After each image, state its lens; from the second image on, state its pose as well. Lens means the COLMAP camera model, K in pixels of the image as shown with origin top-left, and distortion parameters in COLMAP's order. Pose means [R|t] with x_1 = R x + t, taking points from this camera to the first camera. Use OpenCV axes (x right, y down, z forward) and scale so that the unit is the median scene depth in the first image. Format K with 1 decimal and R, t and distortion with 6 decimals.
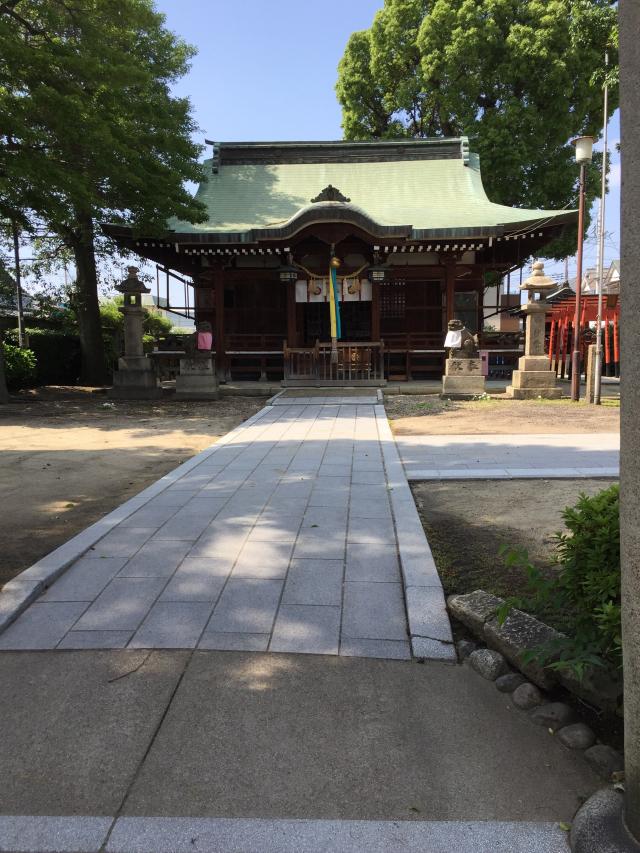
lens RADIAL K [[727.0, 0, 320.0], [0, 727.0, 426.5], [0, 0, 1]] dist [0.103321, -0.118302]
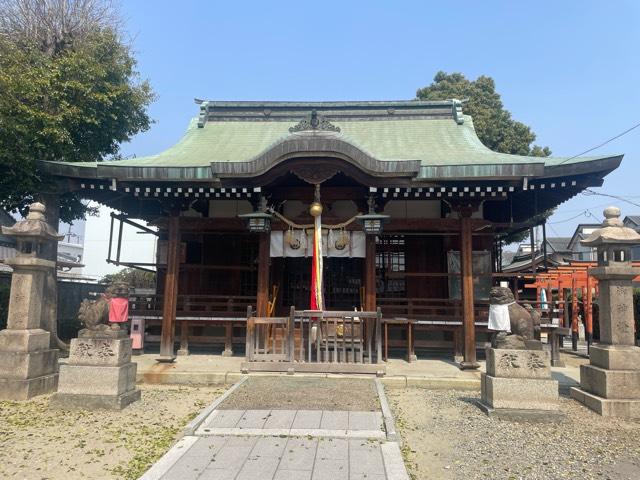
lens RADIAL K [[485.6, 0, 318.9], [0, 485.6, 231.1], [0, 0, 1]] dist [0.043998, -0.008344]
pose [[0.999754, 0.022136, 0.001429, 0.019607], [-0.021167, 0.971280, -0.236997, -0.076441], [-0.006634, 0.236908, 0.971509, 0.495058]]
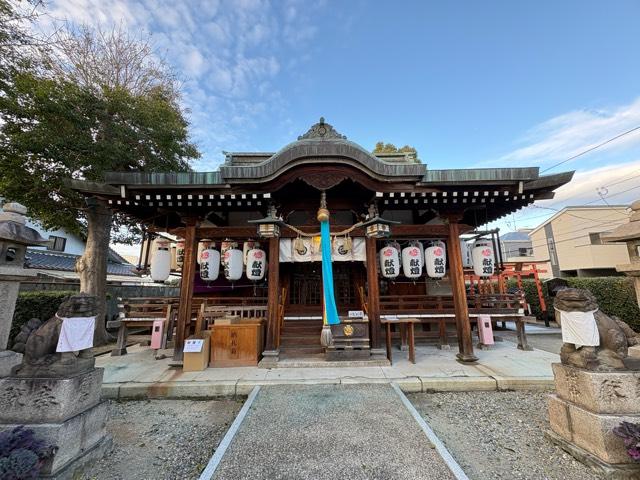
lens RADIAL K [[252.8, 0, 320.0], [0, 252.8, 240.0], [0, 0, 1]] dist [-0.000115, -0.000090]
pose [[0.997289, 0.008541, 0.073085, -0.007224], [0.012721, 0.958271, -0.285577, -0.112877], [-0.072474, 0.285733, 0.955565, 0.722769]]
